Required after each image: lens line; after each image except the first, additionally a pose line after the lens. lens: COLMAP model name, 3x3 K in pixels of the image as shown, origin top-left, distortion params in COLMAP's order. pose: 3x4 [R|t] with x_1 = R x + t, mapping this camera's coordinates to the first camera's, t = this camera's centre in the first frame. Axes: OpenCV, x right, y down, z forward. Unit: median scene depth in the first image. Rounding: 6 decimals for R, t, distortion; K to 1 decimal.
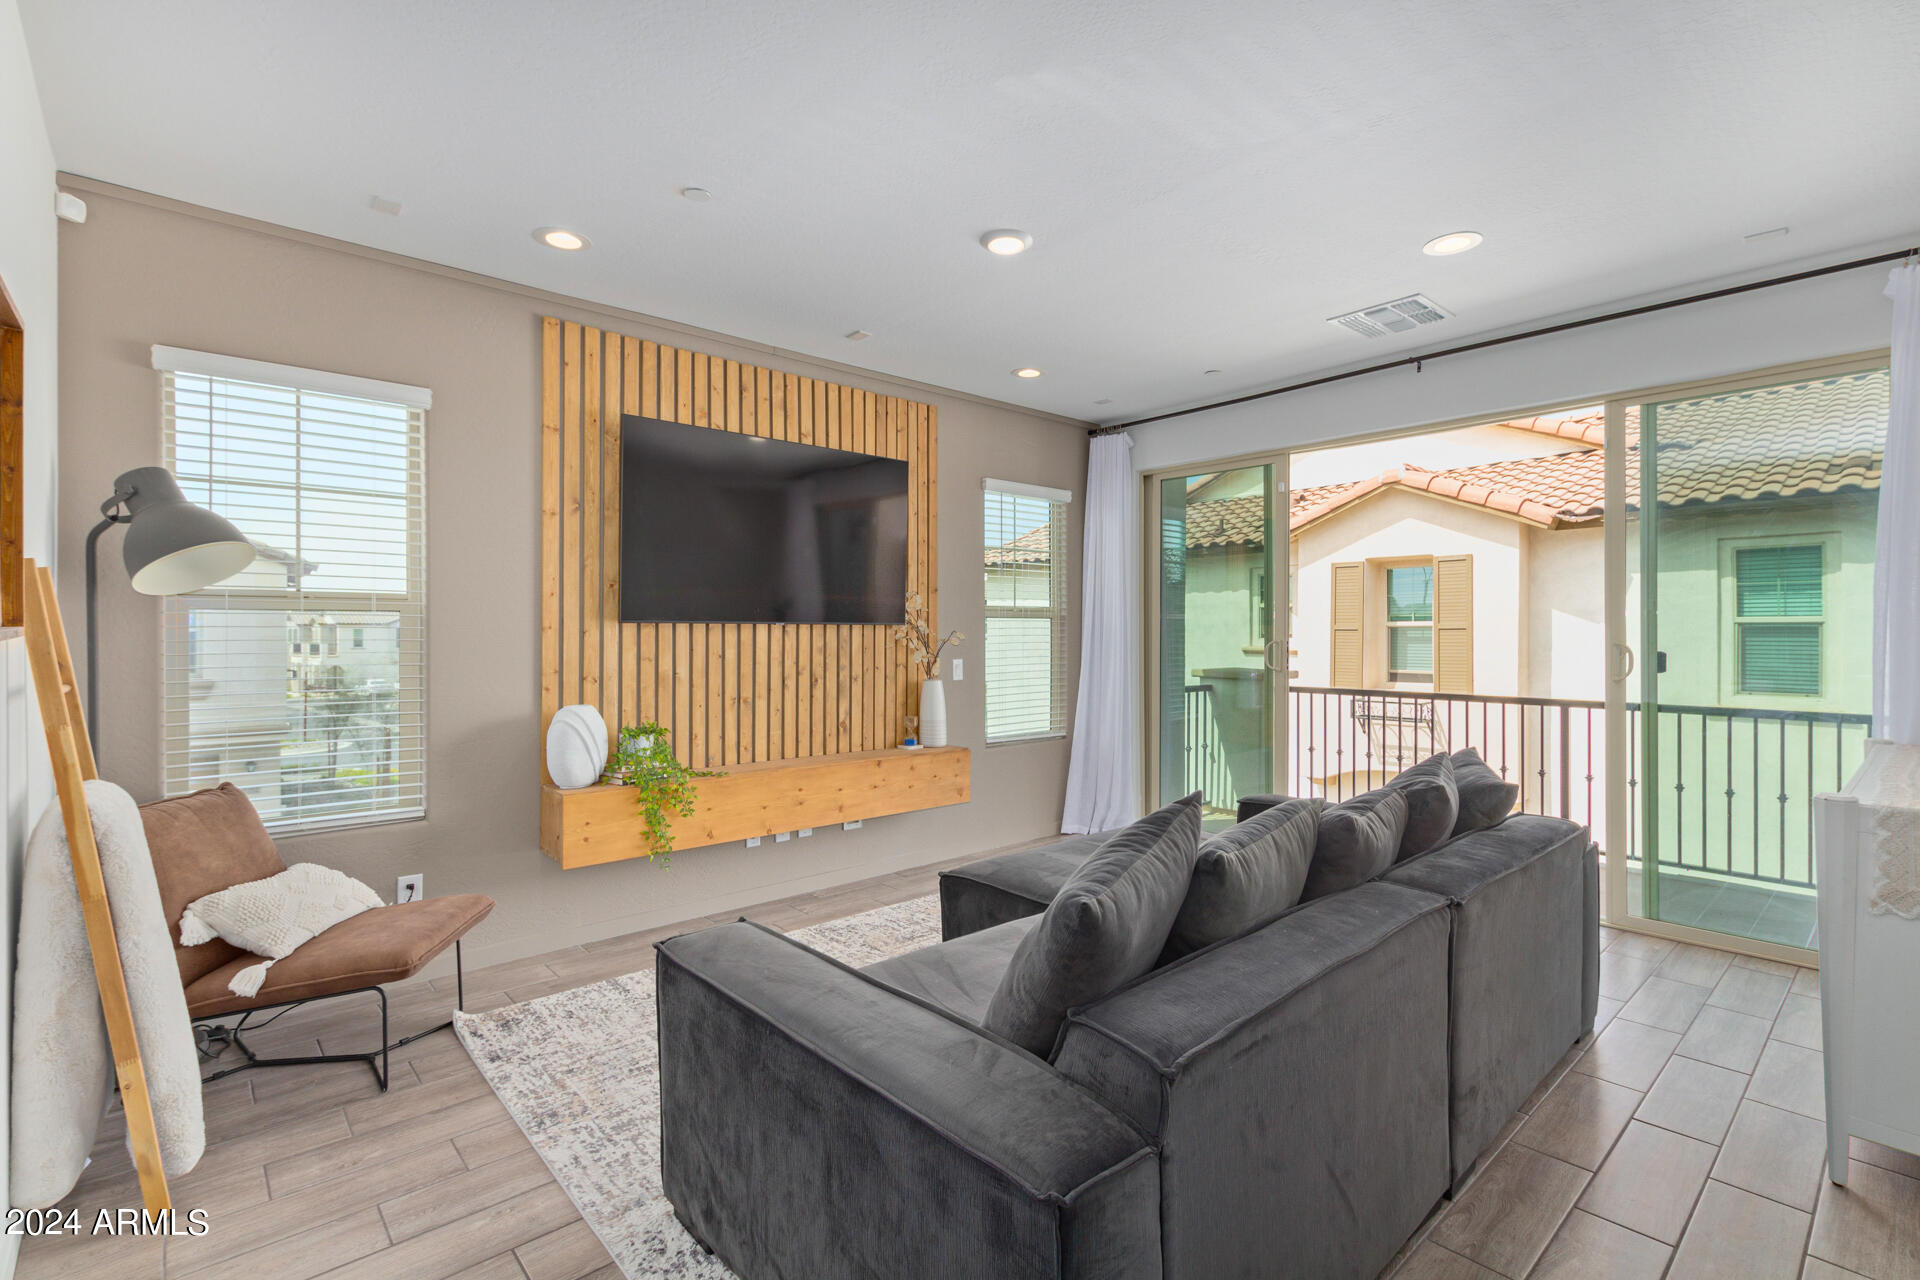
lens RADIAL K [[891.8, 0, 962.6], [0, 891.8, 629.0], [0, 0, 1]] dist [0.011418, 0.000104]
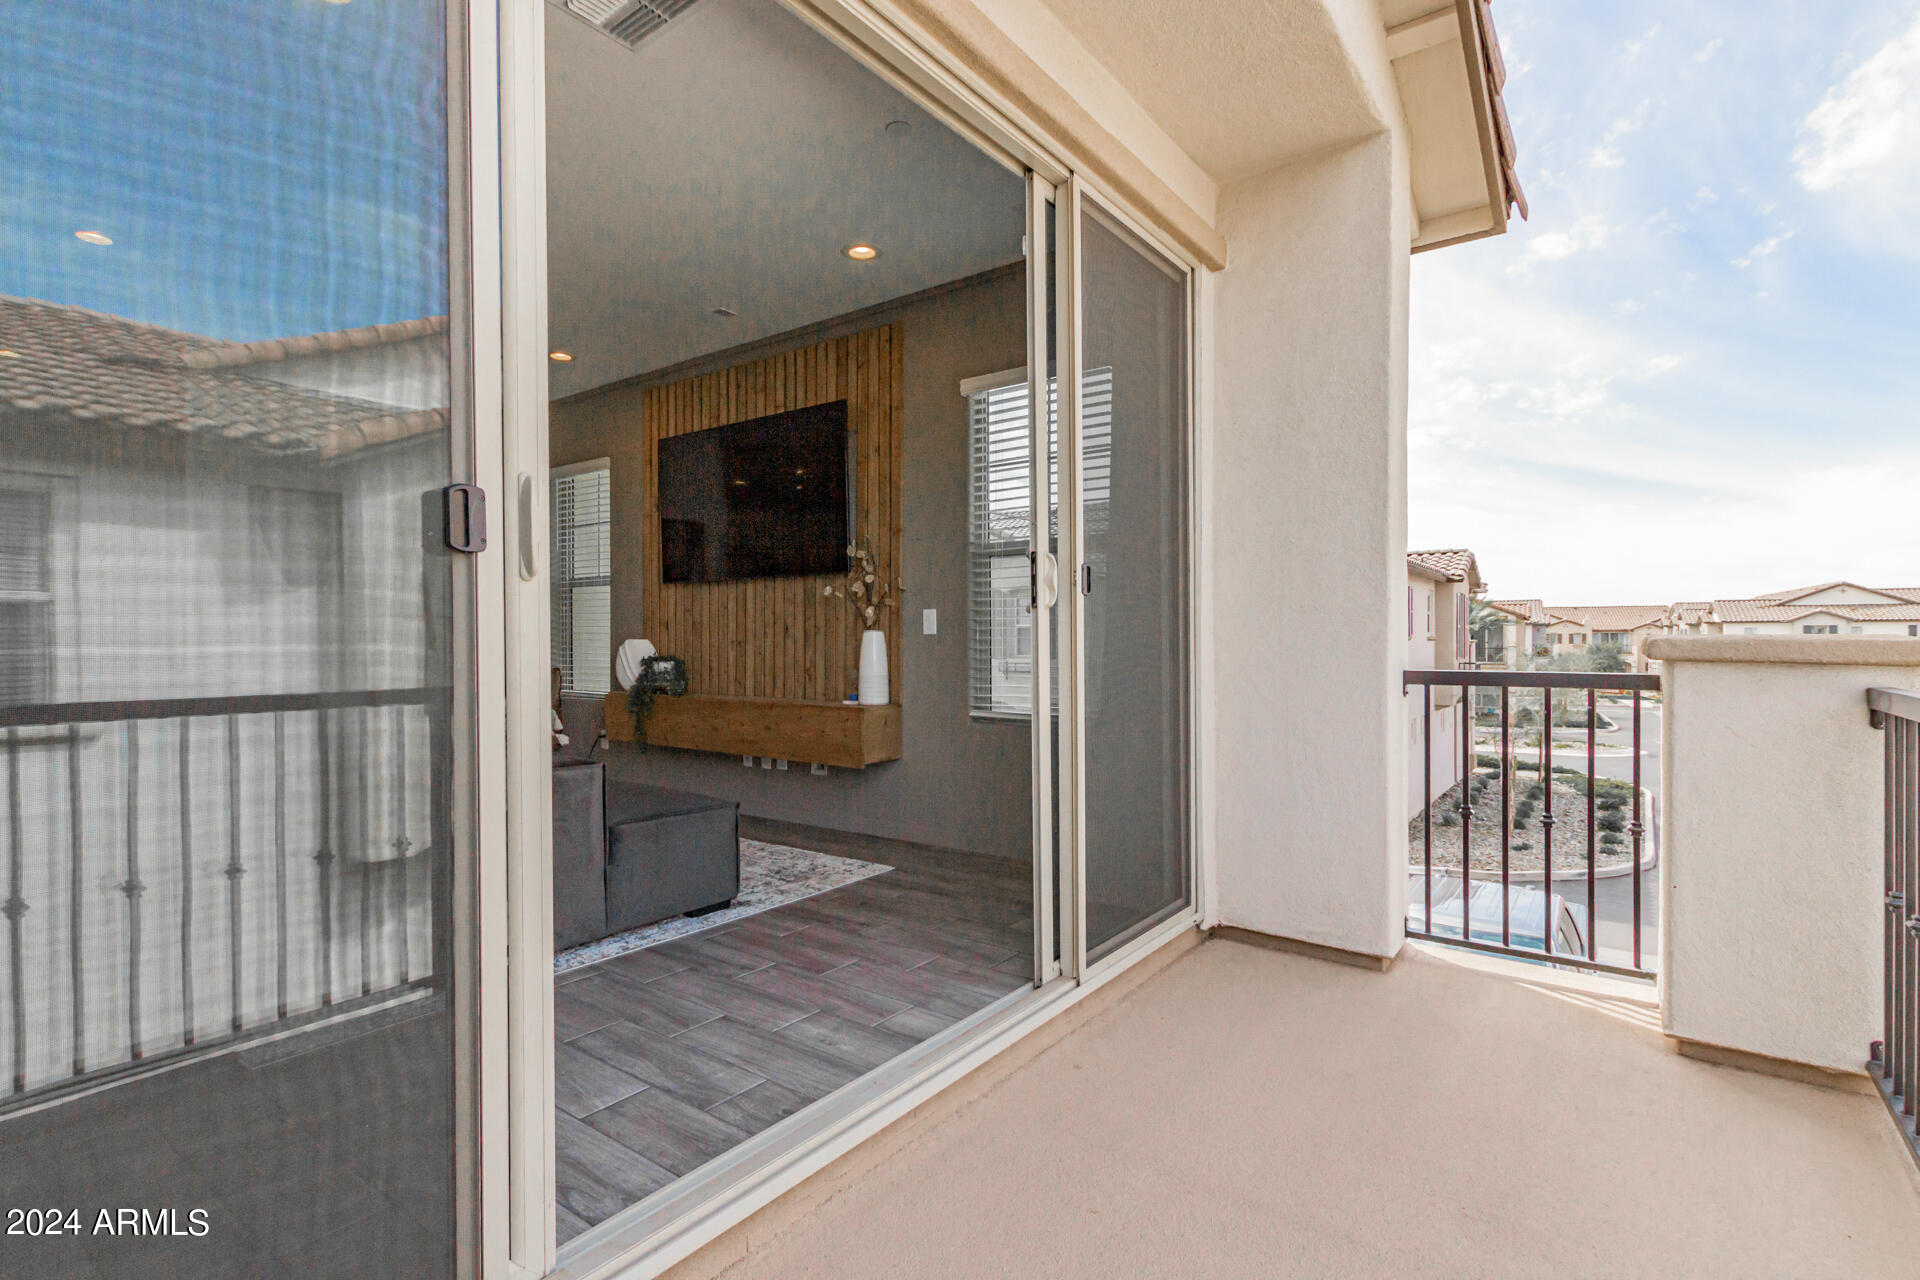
lens RADIAL K [[934.6, 0, 944.8], [0, 934.6, 646.6], [0, 0, 1]] dist [-0.000819, -0.000187]
pose [[0.182444, 0.002917, -0.983212, 1.175235], [0.003949, 0.999985, 0.003700, 0.089687], [0.983208, -0.004558, 0.182429, 1.159385]]
